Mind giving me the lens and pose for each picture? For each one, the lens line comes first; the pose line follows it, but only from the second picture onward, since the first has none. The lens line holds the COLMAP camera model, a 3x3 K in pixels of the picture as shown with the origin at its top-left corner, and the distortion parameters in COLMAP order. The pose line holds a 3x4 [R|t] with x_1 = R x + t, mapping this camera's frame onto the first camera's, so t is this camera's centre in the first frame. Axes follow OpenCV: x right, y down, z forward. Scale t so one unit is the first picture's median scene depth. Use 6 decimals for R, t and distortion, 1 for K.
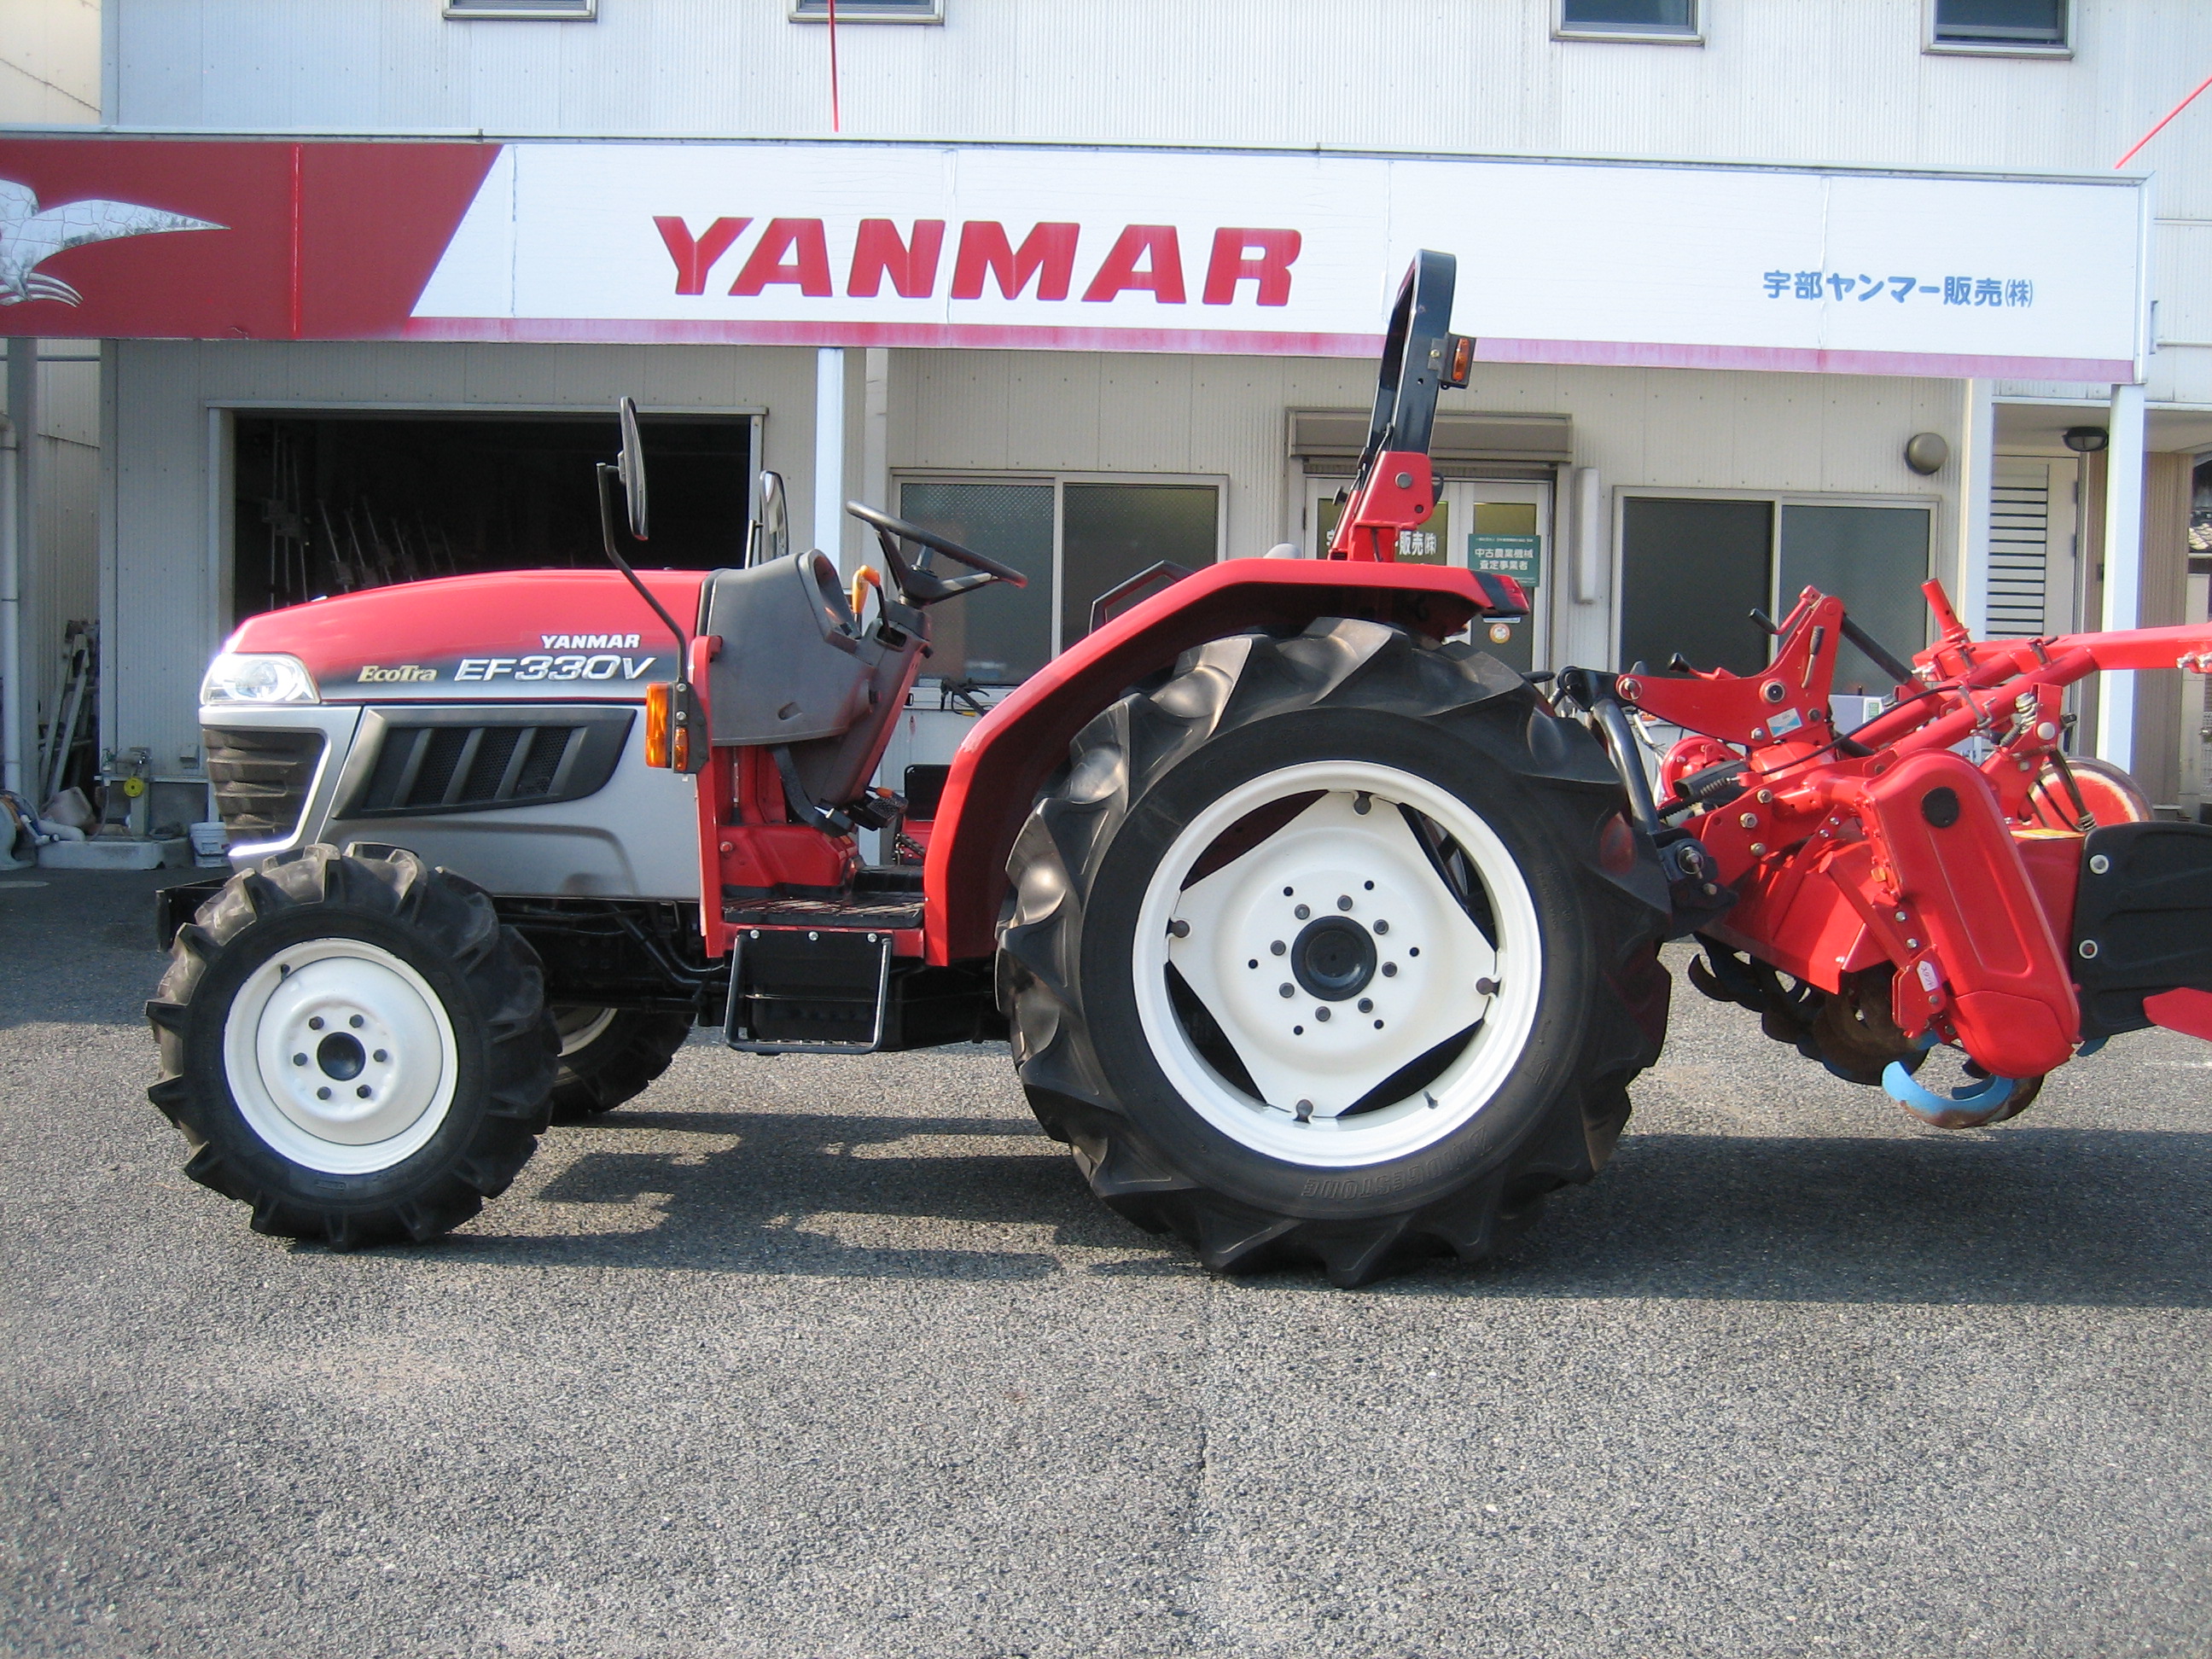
lens RADIAL K [[2289.6, 0, 1143.4], [0, 2289.6, 823.0], [0, 0, 1]] dist [-0.153016, 0.195272]
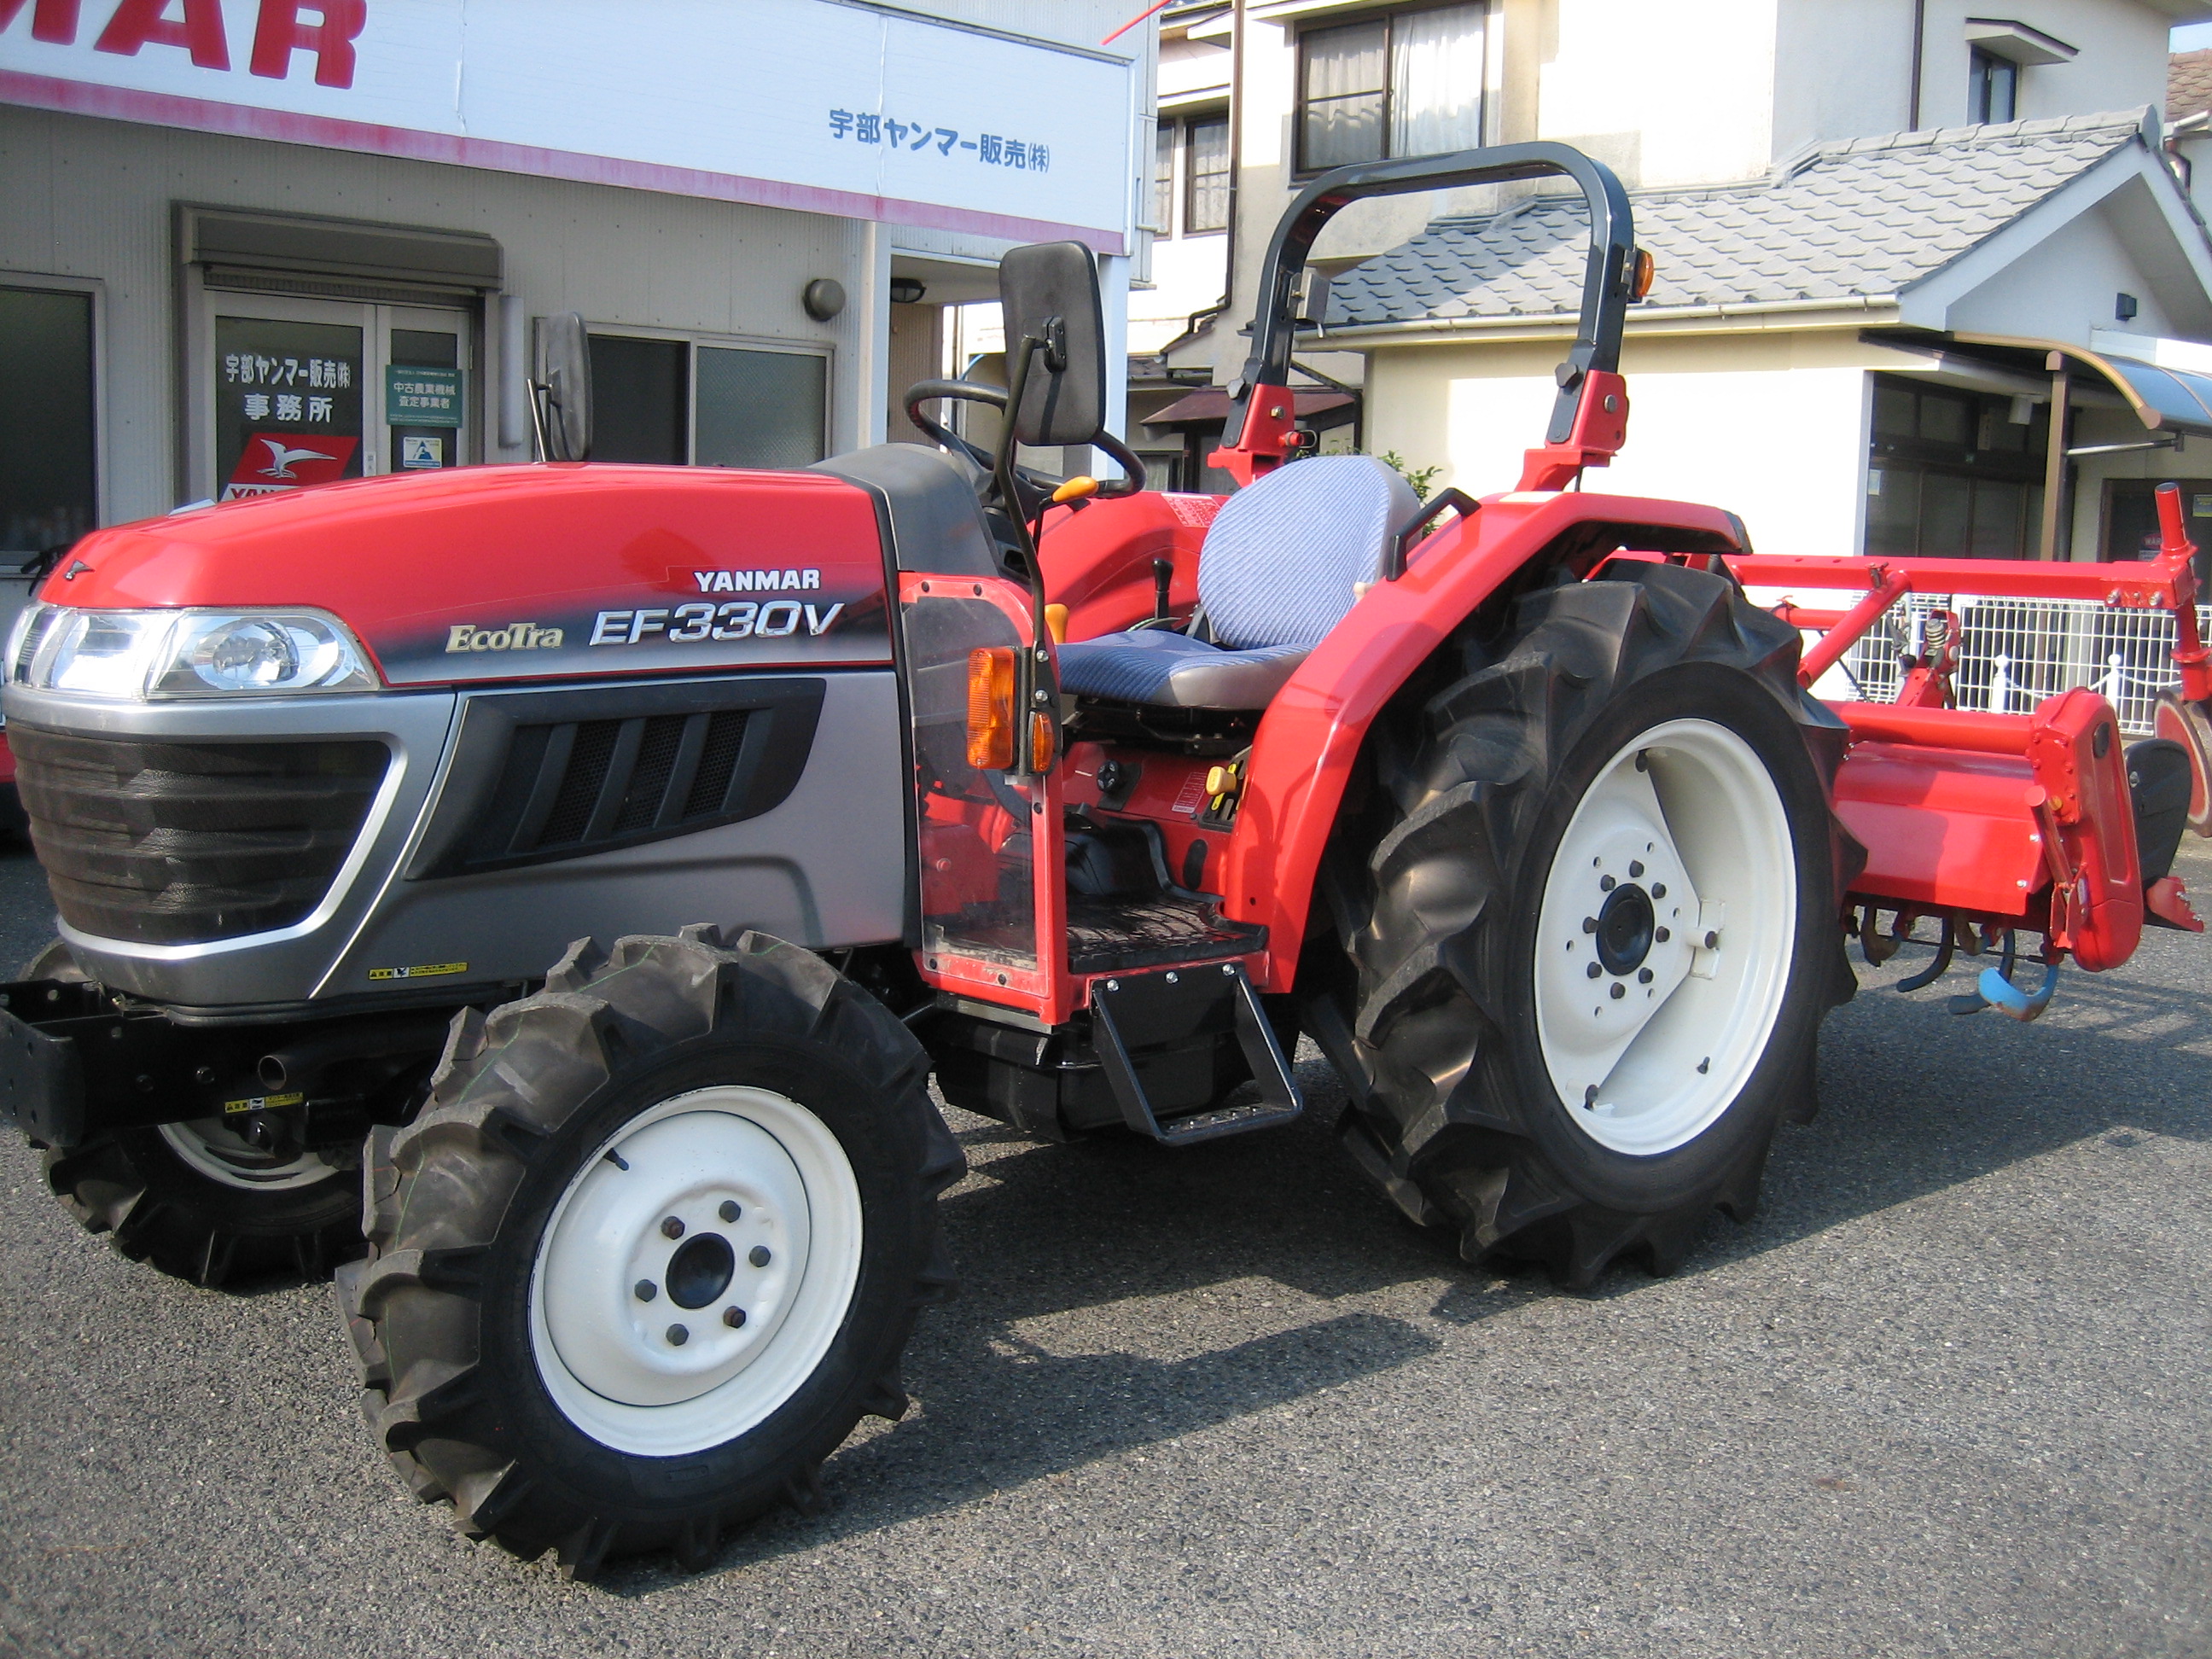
lens RADIAL K [[2289.6, 0, 1143.4], [0, 2289.6, 823.0], [0, 0, 1]] dist [-0.153016, 0.195272]
pose [[0.735105, -0.082703, 0.672890, -0.621391], [0.025083, 0.995170, 0.094912, -0.069805], [-0.677489, -0.052892, 0.733629, 0.424422]]
